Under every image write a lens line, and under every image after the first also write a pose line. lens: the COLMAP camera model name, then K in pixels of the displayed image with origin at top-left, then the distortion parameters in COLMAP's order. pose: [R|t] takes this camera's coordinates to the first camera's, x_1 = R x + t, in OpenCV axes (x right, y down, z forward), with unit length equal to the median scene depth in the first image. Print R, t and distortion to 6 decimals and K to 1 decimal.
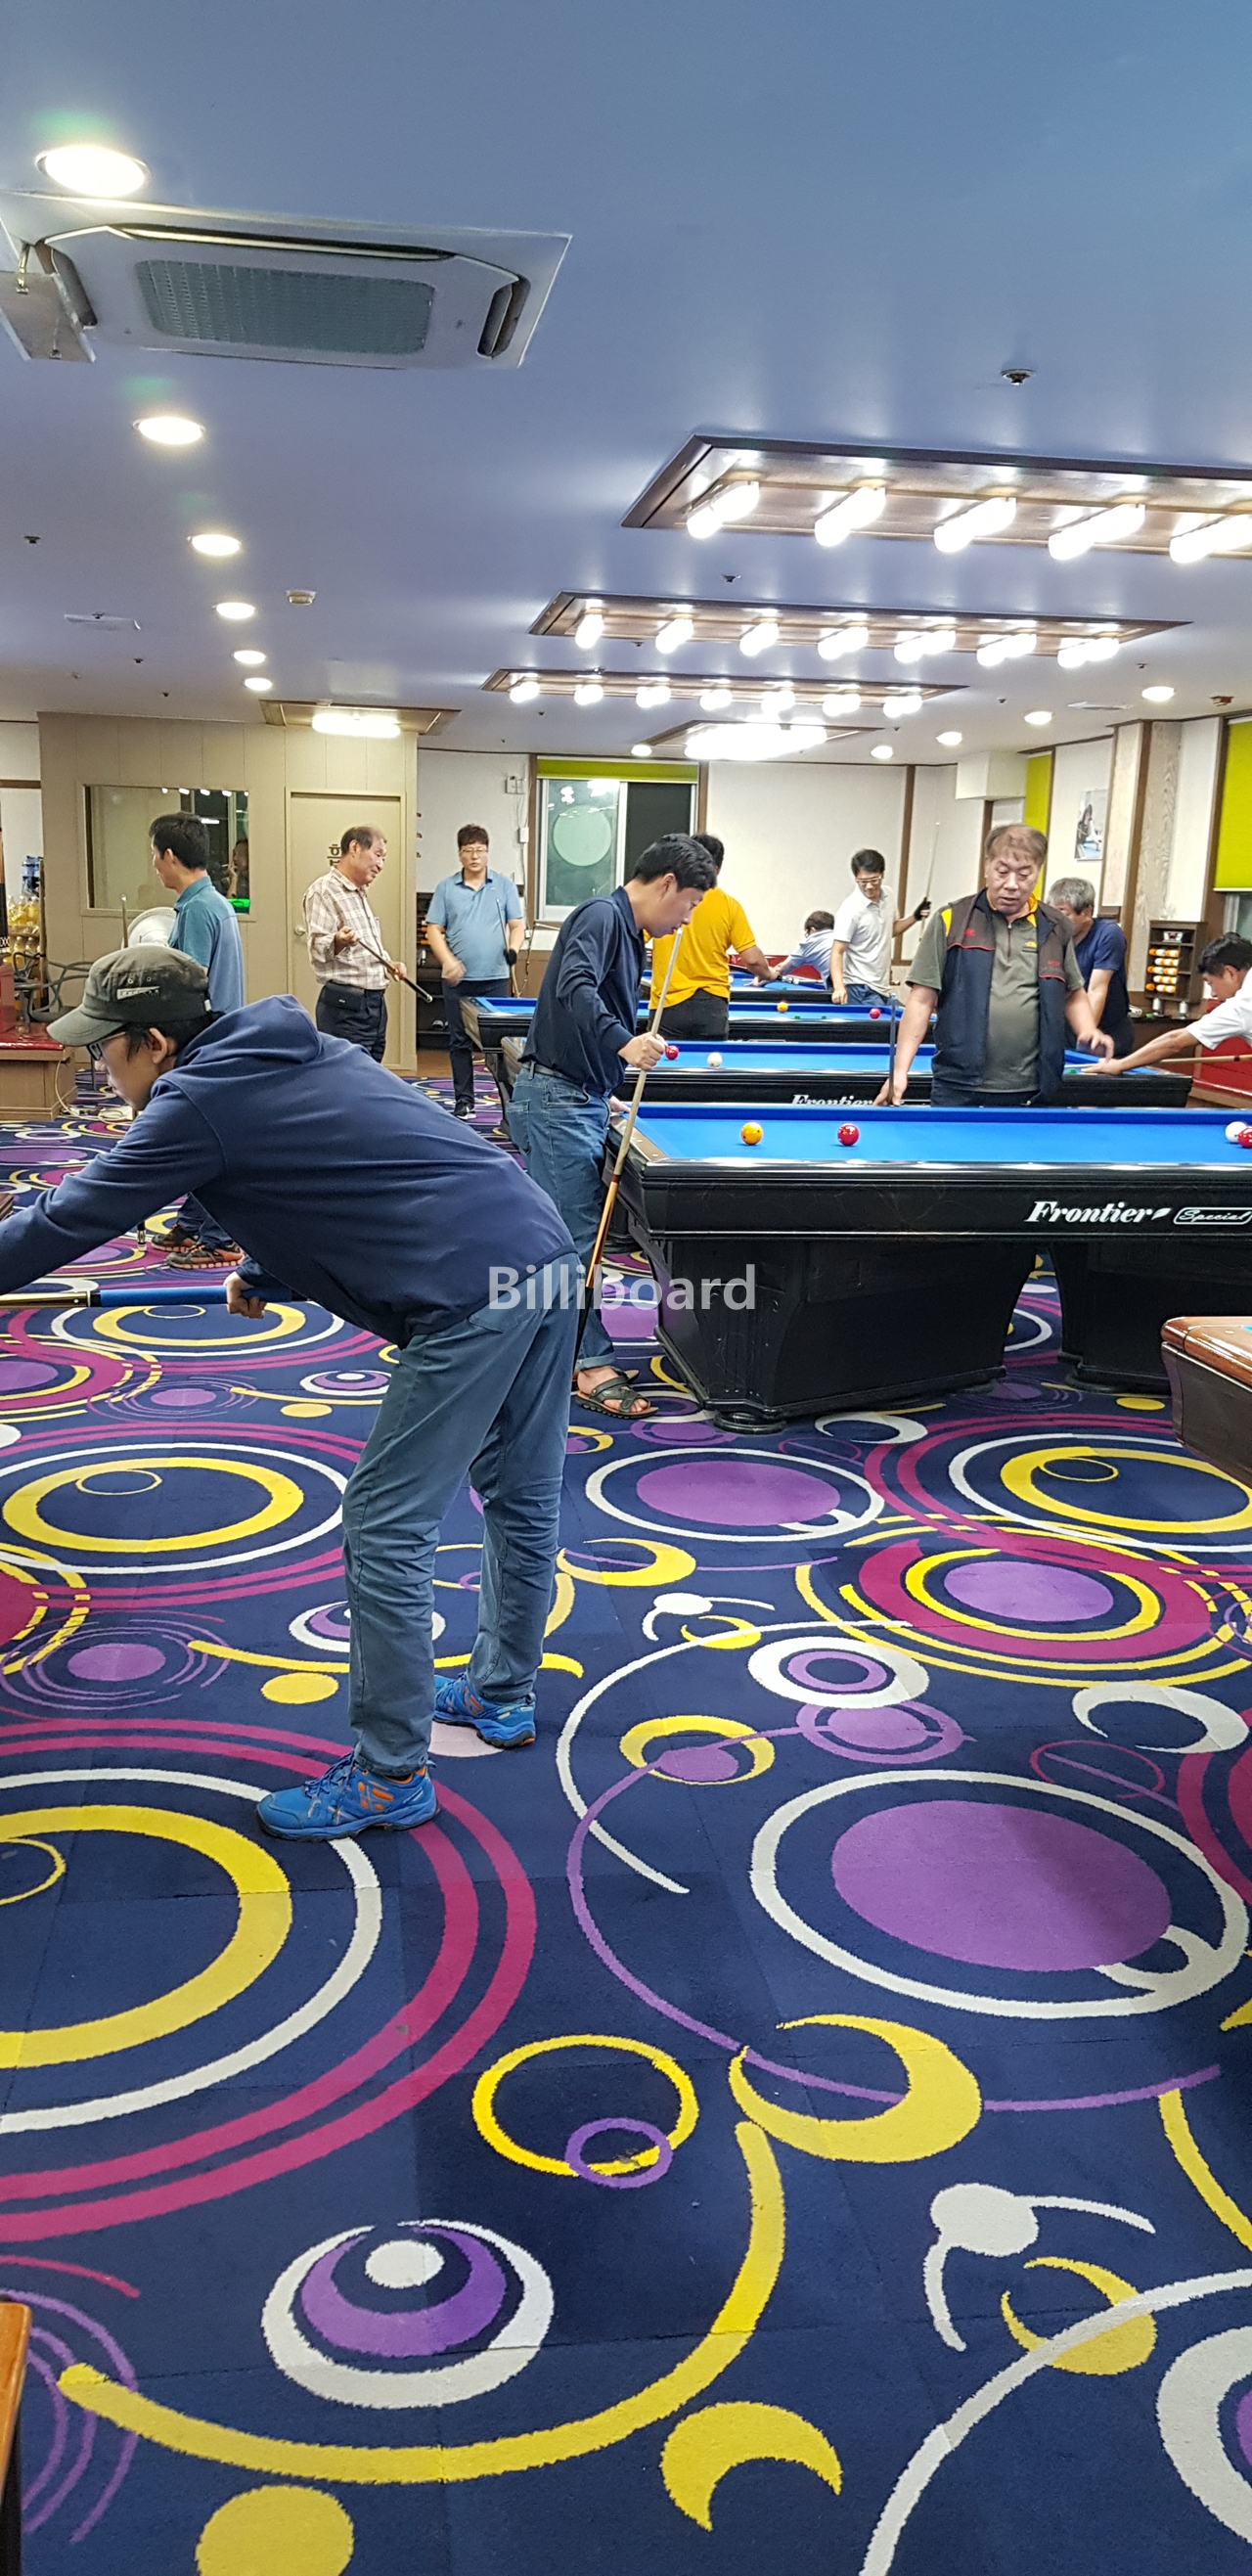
lens RADIAL K [[2003.6, 0, 626.0], [0, 2003.6, 1288.0], [0, 0, 1]] dist [0.132989, -0.230269]
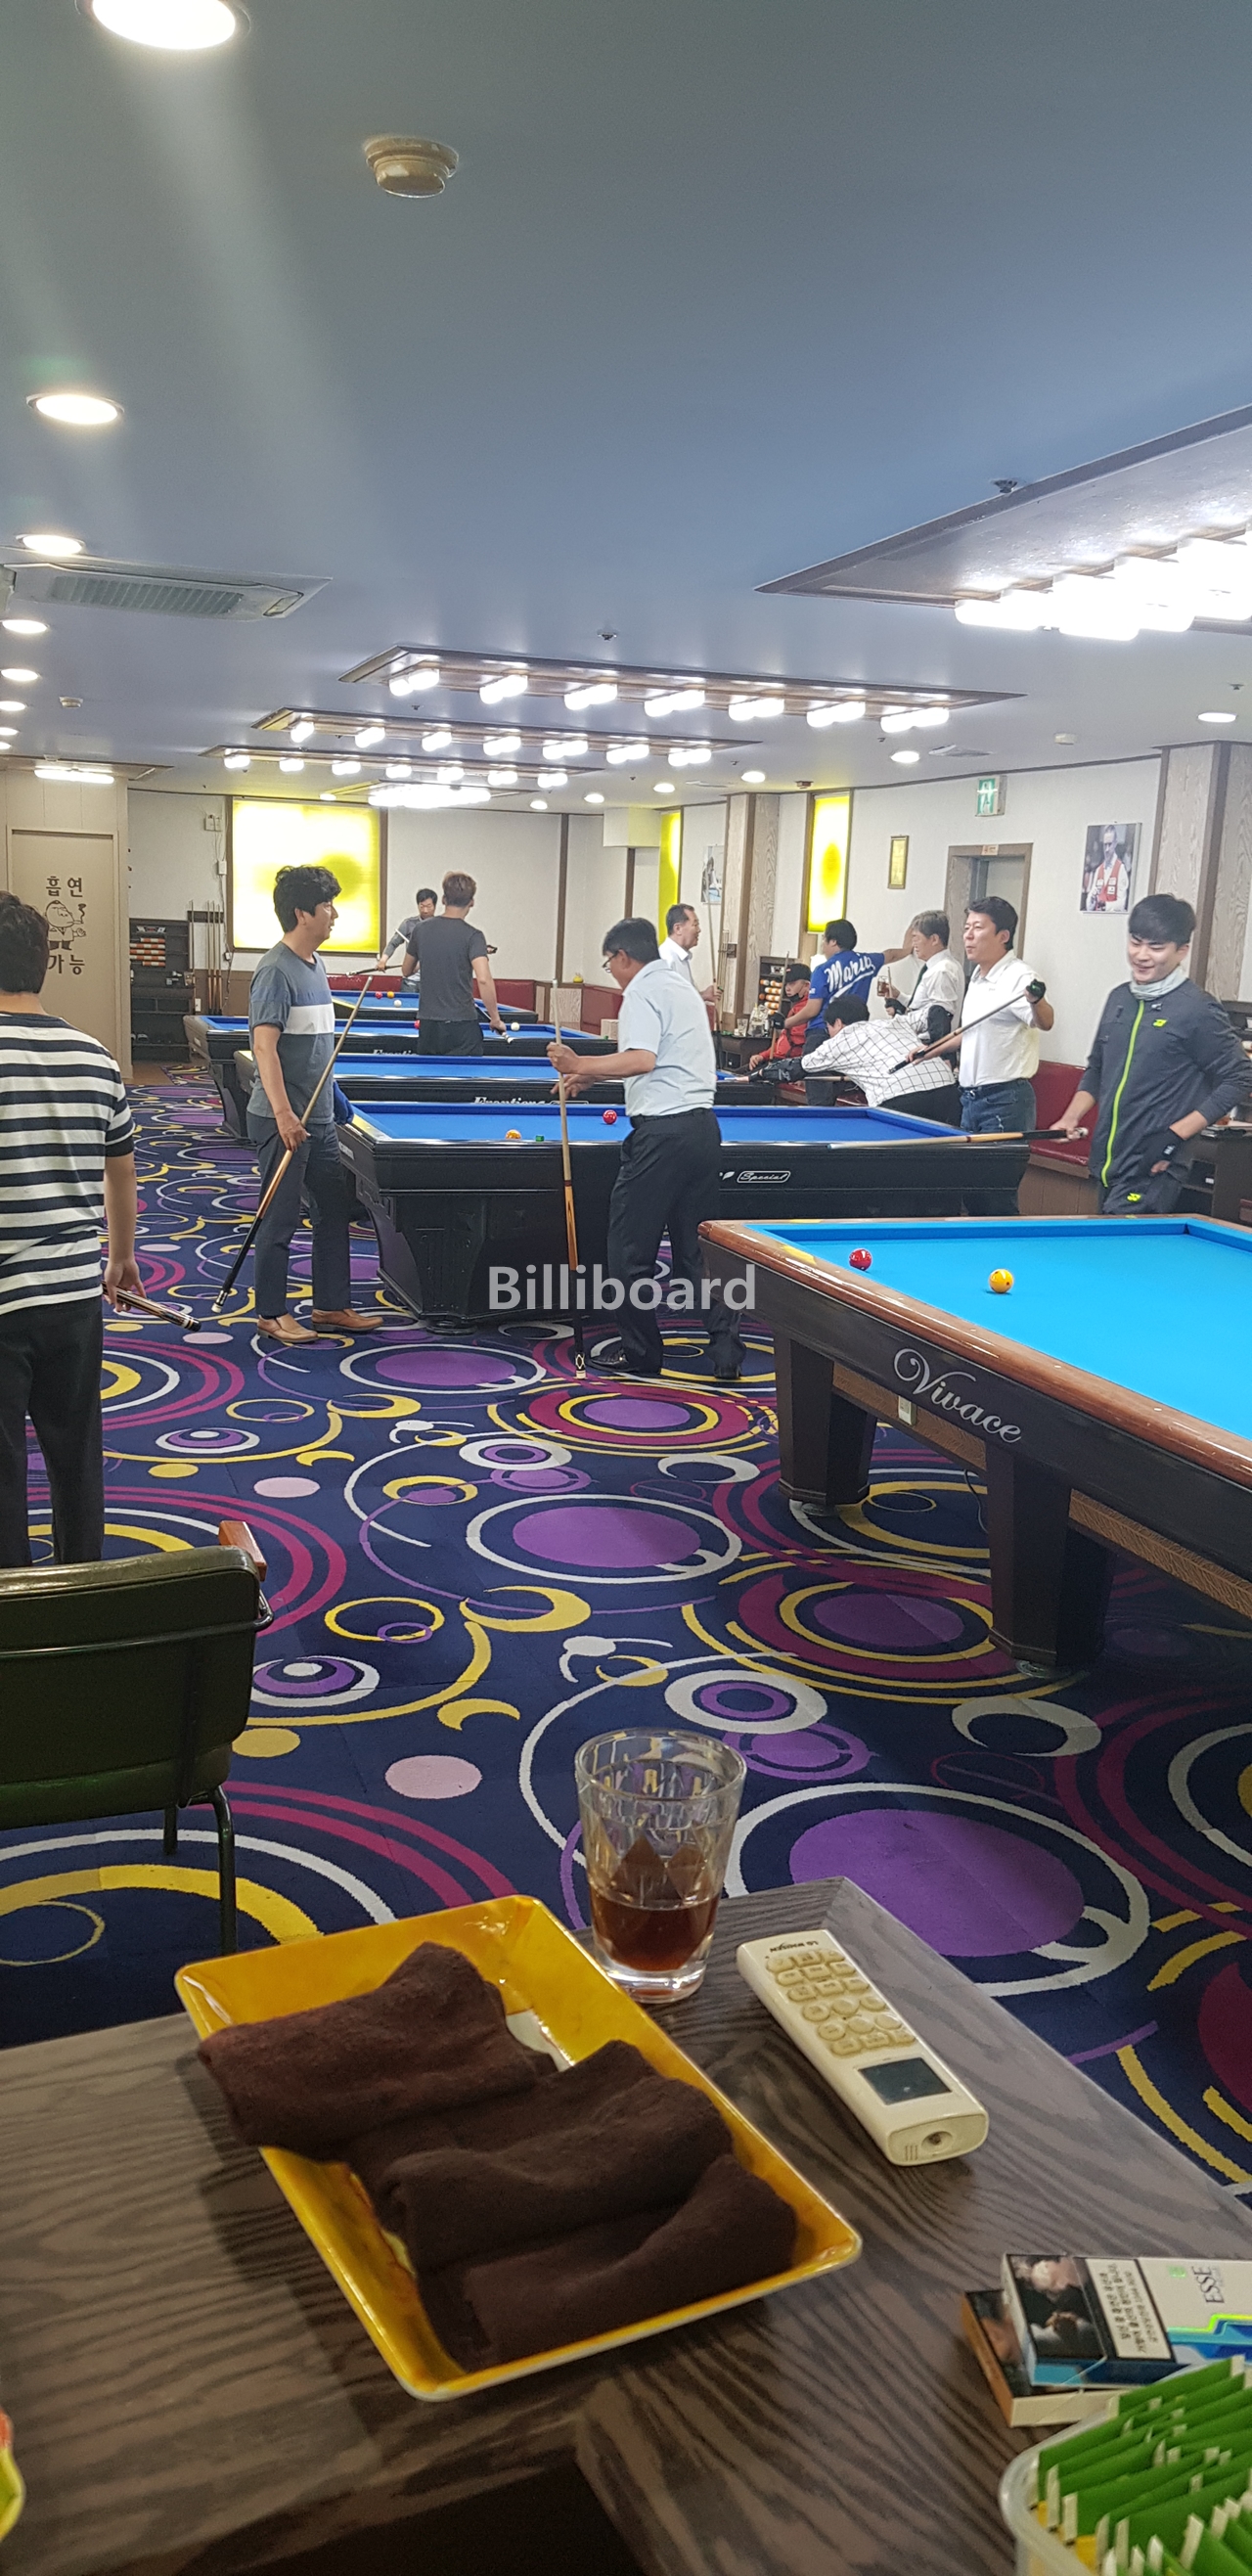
lens RADIAL K [[2003.6, 0, 626.0], [0, 2003.6, 1288.0], [0, 0, 1]] dist [0.132989, -0.230269]
pose [[0.986951, -0.023323, 0.159320, -0.054139], [0.024203, 0.999701, -0.003584, 0.061715], [-0.159189, 0.007393, 0.987220, -0.540572]]
